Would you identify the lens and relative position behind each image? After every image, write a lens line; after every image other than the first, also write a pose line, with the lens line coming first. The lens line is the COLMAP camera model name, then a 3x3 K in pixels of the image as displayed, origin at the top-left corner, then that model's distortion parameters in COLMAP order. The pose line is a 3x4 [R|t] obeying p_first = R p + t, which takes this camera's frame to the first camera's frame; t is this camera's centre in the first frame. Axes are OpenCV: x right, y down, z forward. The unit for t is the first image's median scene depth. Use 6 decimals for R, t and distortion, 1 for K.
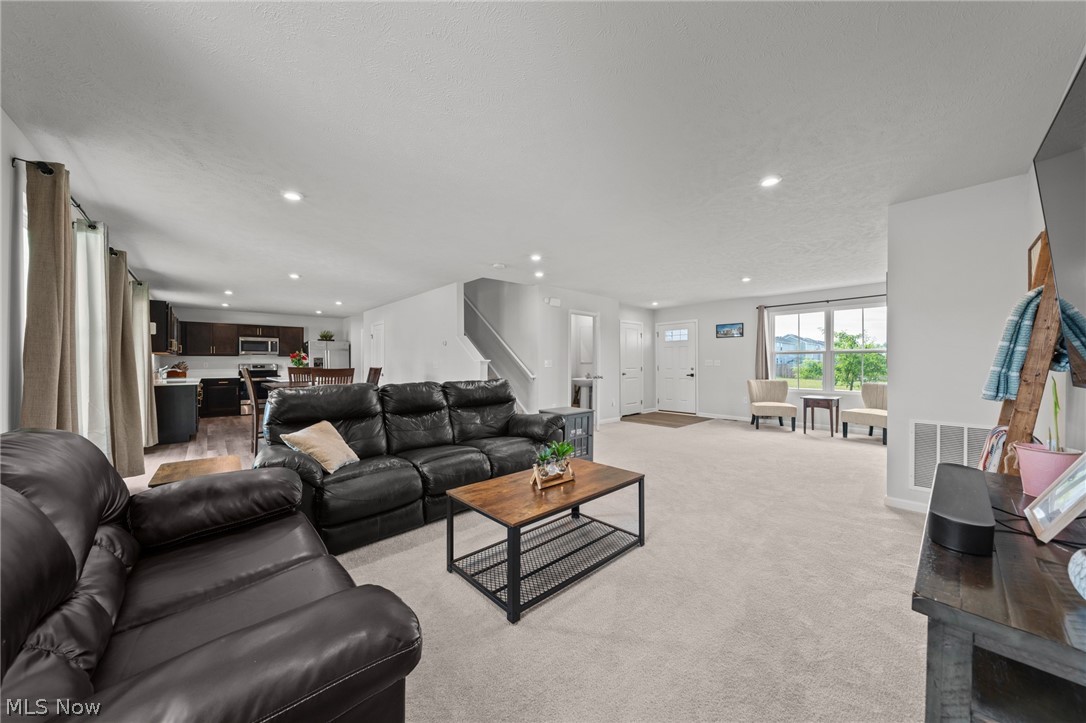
lens RADIAL K [[372.3, 0, 548.4], [0, 372.3, 365.1], [0, 0, 1]] dist [0.000240, -0.000011]
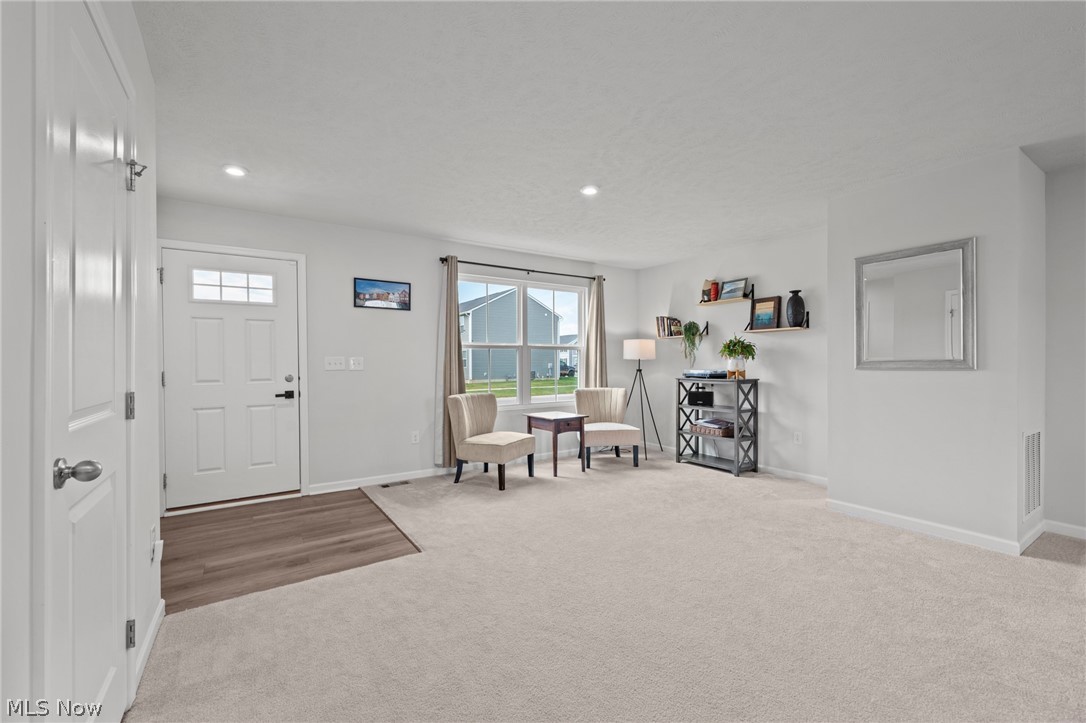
lens RADIAL K [[452.8, 0, 547.4], [0, 452.8, 363.6], [0, 0, 1]] dist [0.002094, 0.000060]
pose [[0.159032, 0.000432, 0.987273, -0.046991], [0.008830, 0.999959, -0.001860, -0.002568], [-0.987234, 0.009013, 0.159022, 0.711871]]
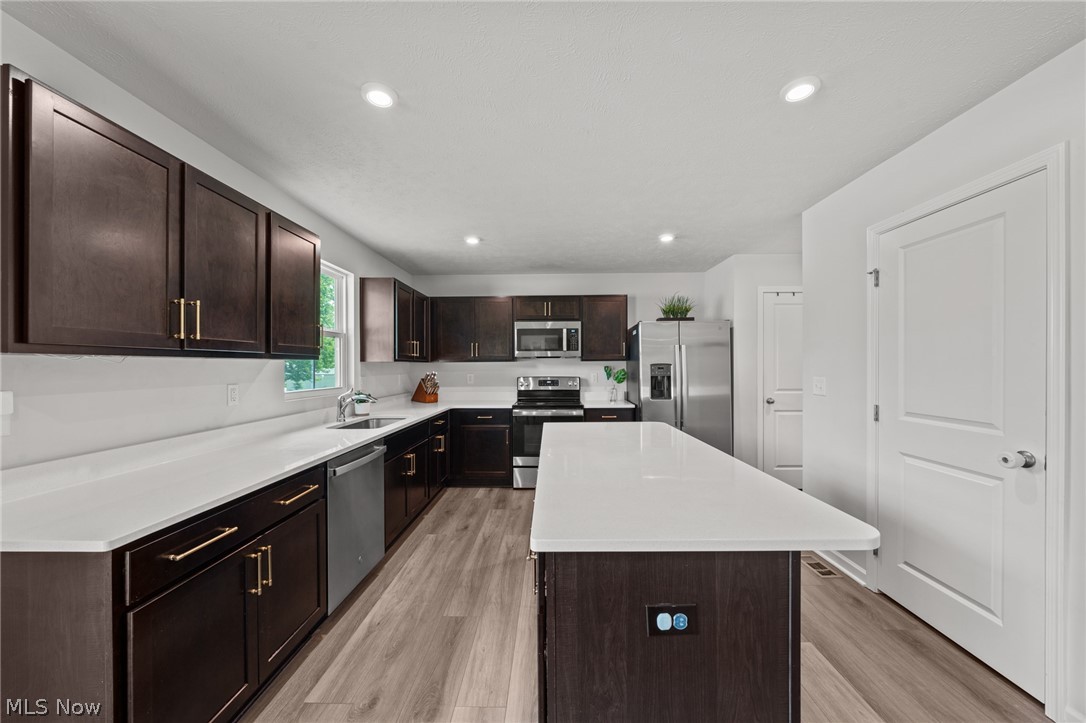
lens RADIAL K [[386.1, 0, 544.8], [0, 386.1, 364.8], [0, 0, 1]] dist [-0.001034, 0.000114]
pose [[0.723814, -0.005032, -0.689977, -0.519424], [0.001947, 0.999984, -0.005250, -0.019539], [0.689992, 0.002457, 0.723813, 0.756376]]
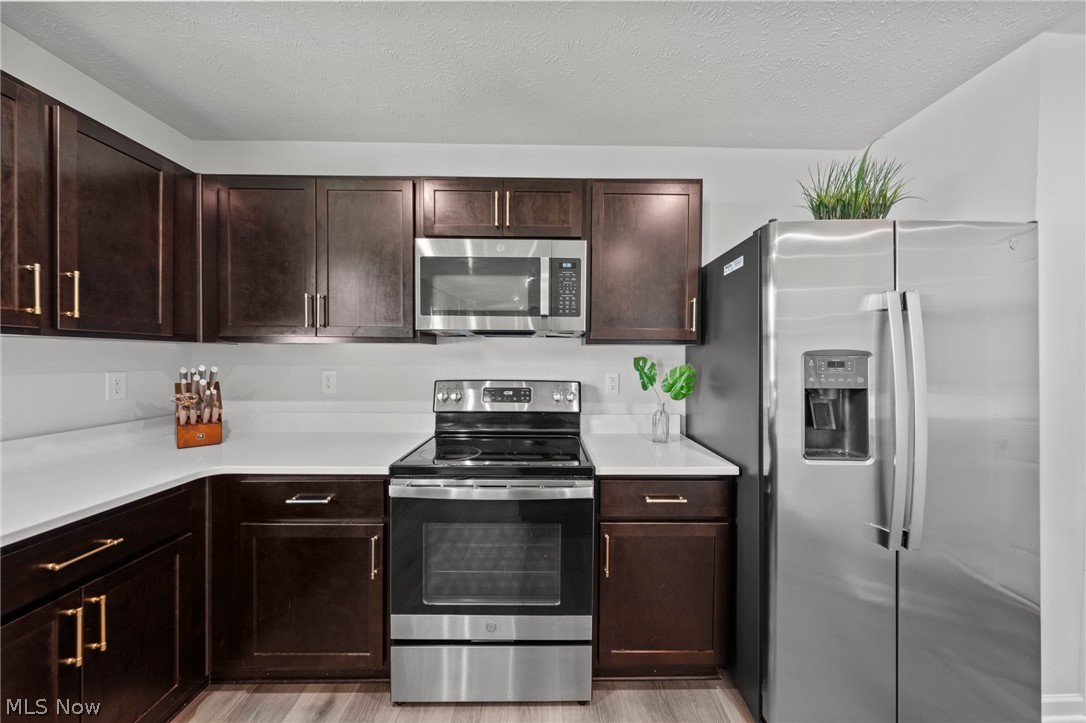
lens RADIAL K [[386.1, 0, 544.8], [0, 386.1, 364.8], [0, 0, 1]] dist [-0.001034, 0.000114]
pose [[0.742242, 0.017465, -0.669905, -0.742849], [-0.010853, 0.999842, 0.014043, -0.018317], [0.670045, -0.003153, 0.742314, 1.025333]]
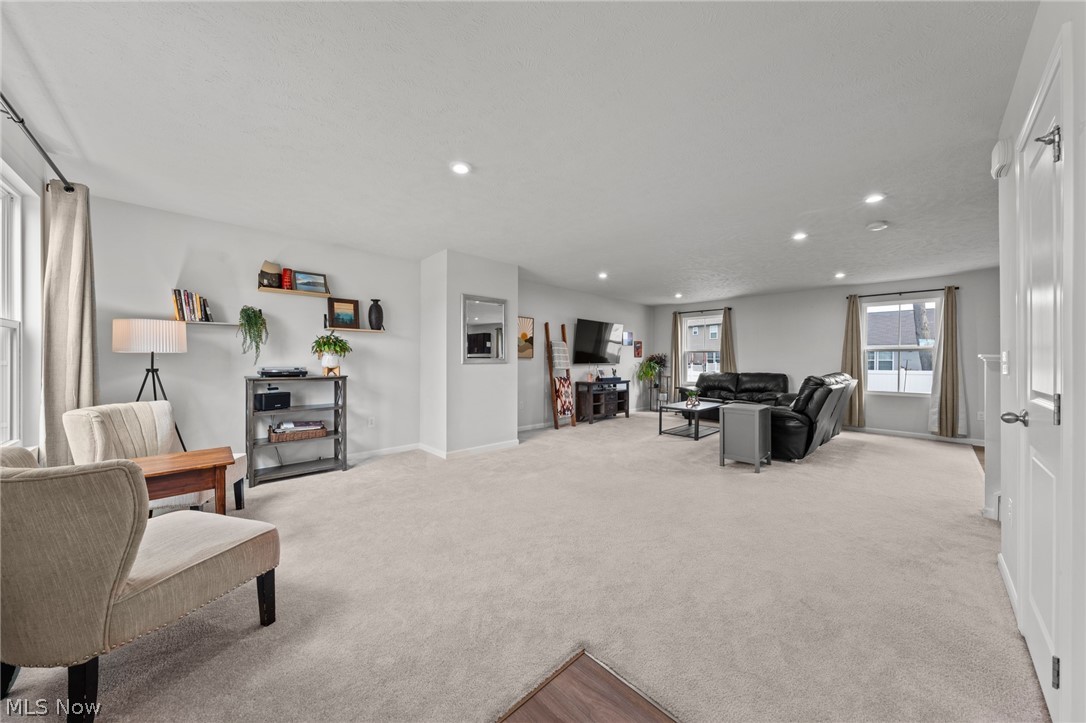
lens RADIAL K [[371.2, 0, 546.7], [0, 371.2, 360.8], [0, 0, 1]] dist [-0.001526, 0.000020]
pose [[-0.999834, -0.001415, -0.018186, 0.323852], [-0.001569, 0.999963, 0.008468, -0.005240], [0.018174, 0.008495, -0.999799, 1.067910]]
